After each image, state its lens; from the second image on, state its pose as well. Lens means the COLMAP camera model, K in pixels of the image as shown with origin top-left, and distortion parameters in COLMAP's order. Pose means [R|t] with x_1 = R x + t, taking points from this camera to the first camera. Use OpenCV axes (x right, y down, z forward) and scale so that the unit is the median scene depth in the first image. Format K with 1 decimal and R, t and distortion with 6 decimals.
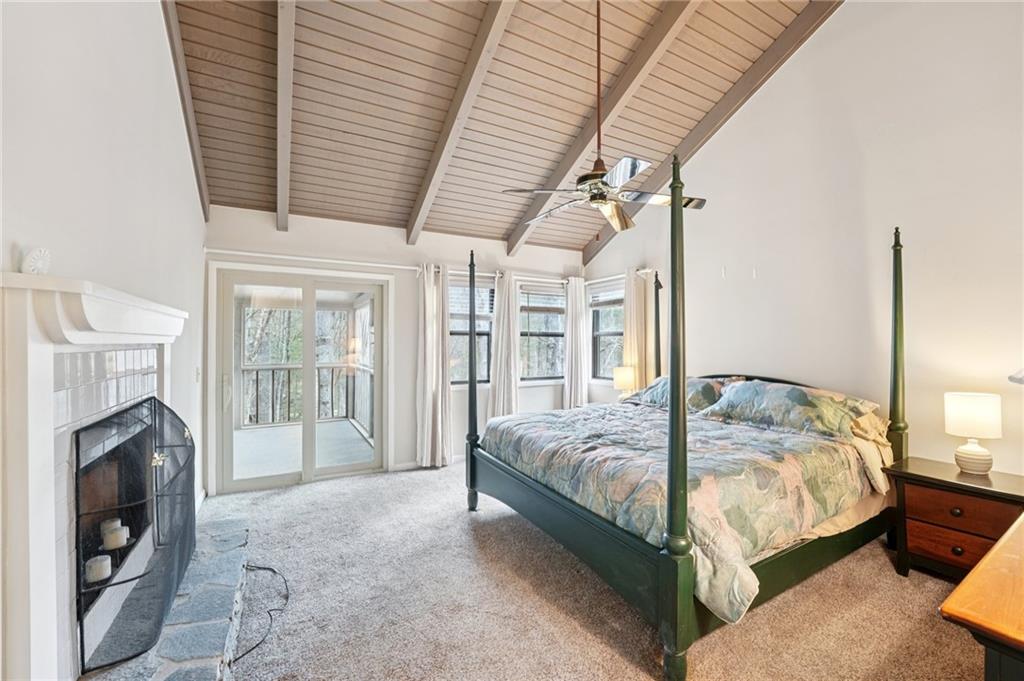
lens RADIAL K [[416.1, 0, 510.6], [0, 416.1, 341.4], [0, 0, 1]] dist [-0.028289, -0.000027]
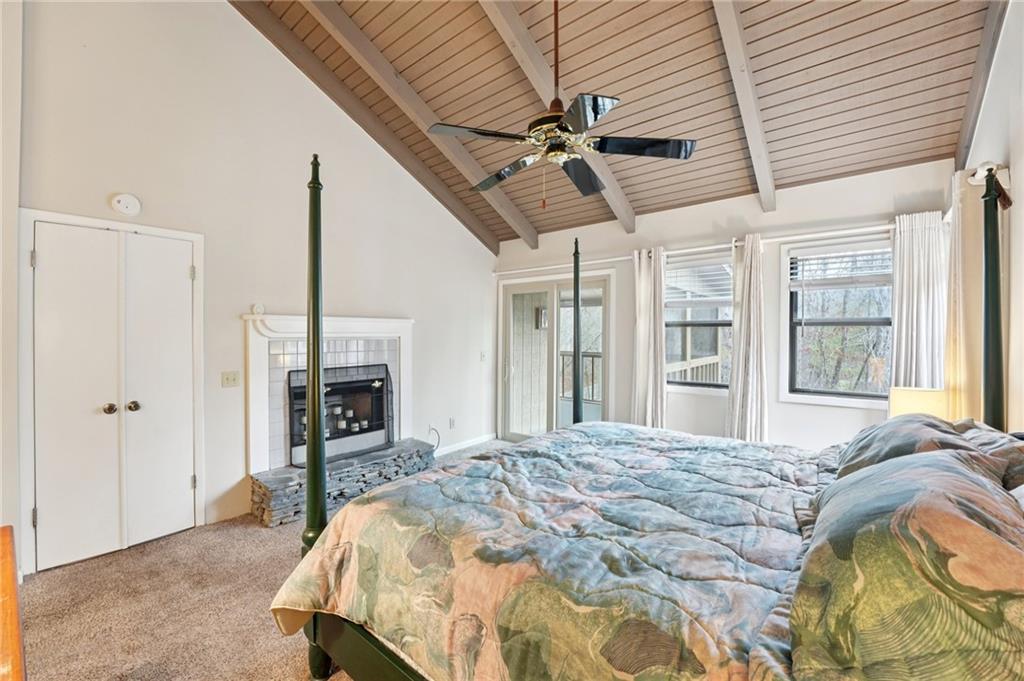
lens RADIAL K [[413.2, 0, 508.2], [0, 413.2, 337.1], [0, 0, 1]] dist [-0.025584, -0.000041]
pose [[0.374523, 0.003566, -0.927211, 0.544301], [0.006649, 0.999957, 0.006531, -0.001474], [0.927194, -0.008612, 0.374483, 0.385314]]
